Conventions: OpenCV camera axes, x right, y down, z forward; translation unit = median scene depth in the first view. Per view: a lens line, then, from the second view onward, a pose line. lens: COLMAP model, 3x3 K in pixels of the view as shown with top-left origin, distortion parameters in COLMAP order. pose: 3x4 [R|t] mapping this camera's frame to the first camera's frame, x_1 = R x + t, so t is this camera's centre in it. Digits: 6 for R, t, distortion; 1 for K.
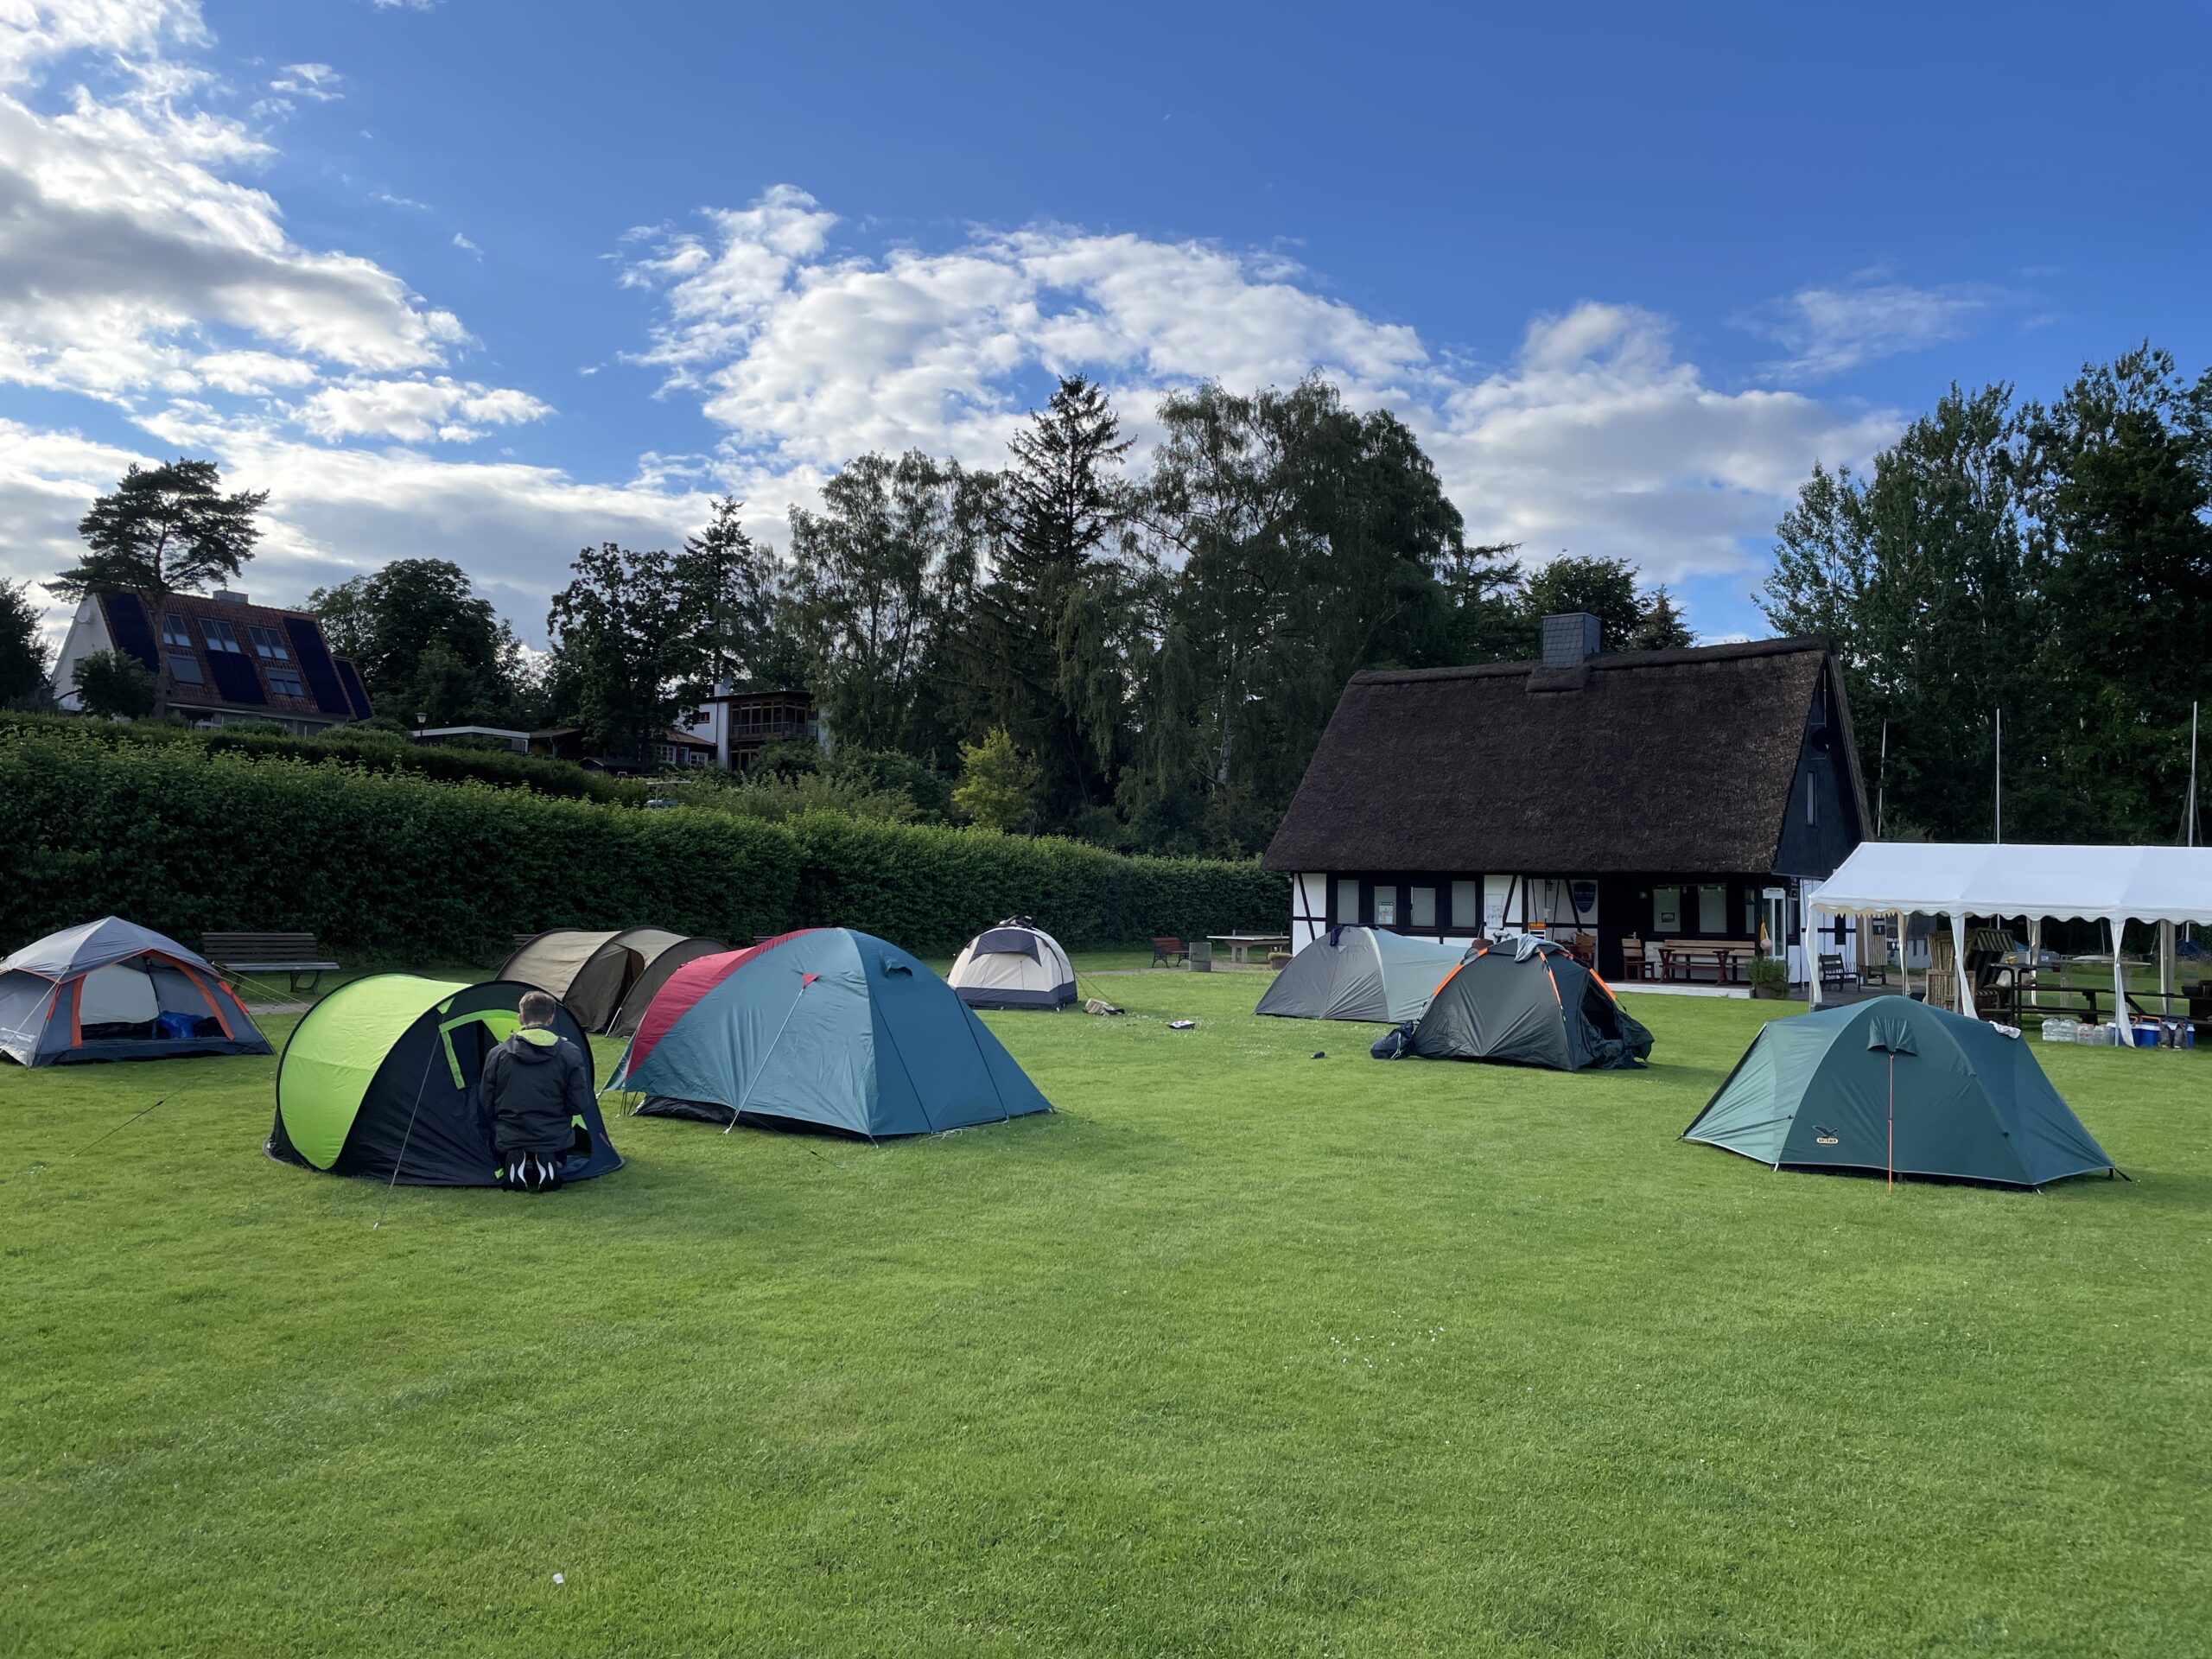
lens RADIAL K [[1852.3, 0, 1106.0], [0, 1852.3, 829.5], [0, 0, 1]] dist [0.060677, 0.003442]
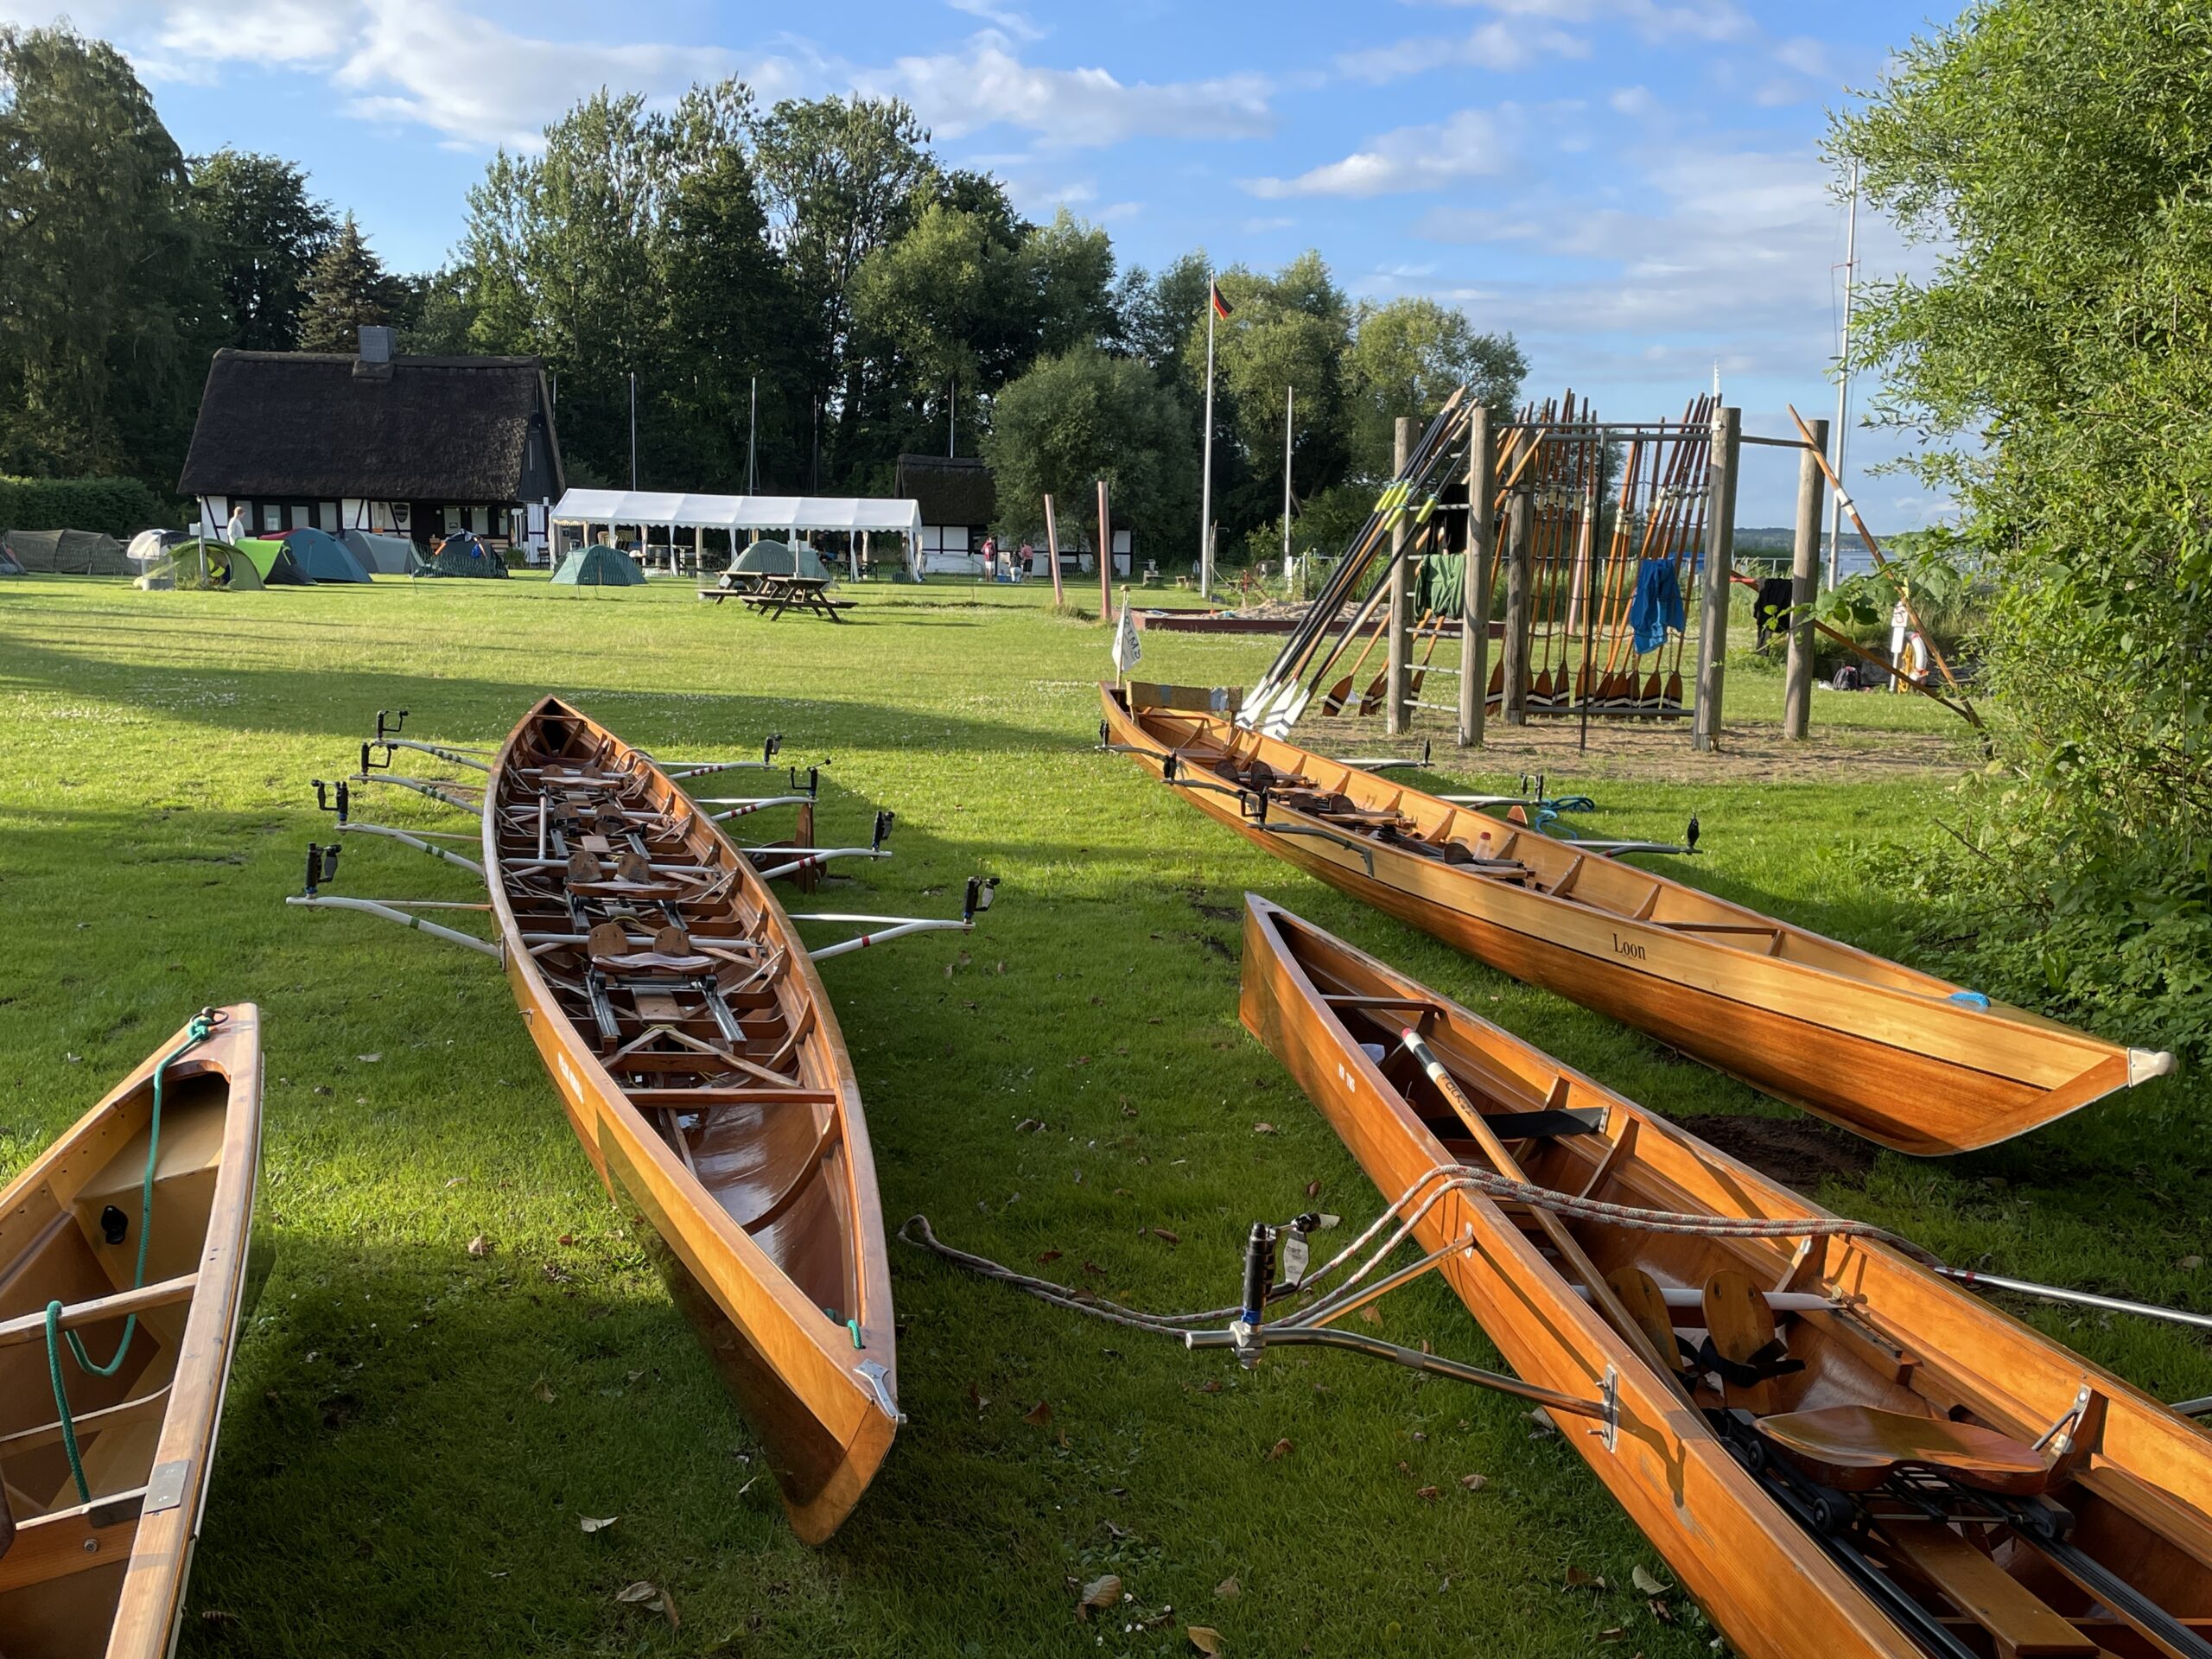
lens RADIAL K [[2130.0, 0, 1106.0], [0, 2130.0, 829.5], [0, 0, 1]] dist [-0.004196, -0.007986]
pose [[0.792432, -0.084519, 0.604076, -0.177779], [-0.030167, 0.983711, 0.177208, -0.017395], [-0.609213, -0.158649, 0.776975, -0.379754]]
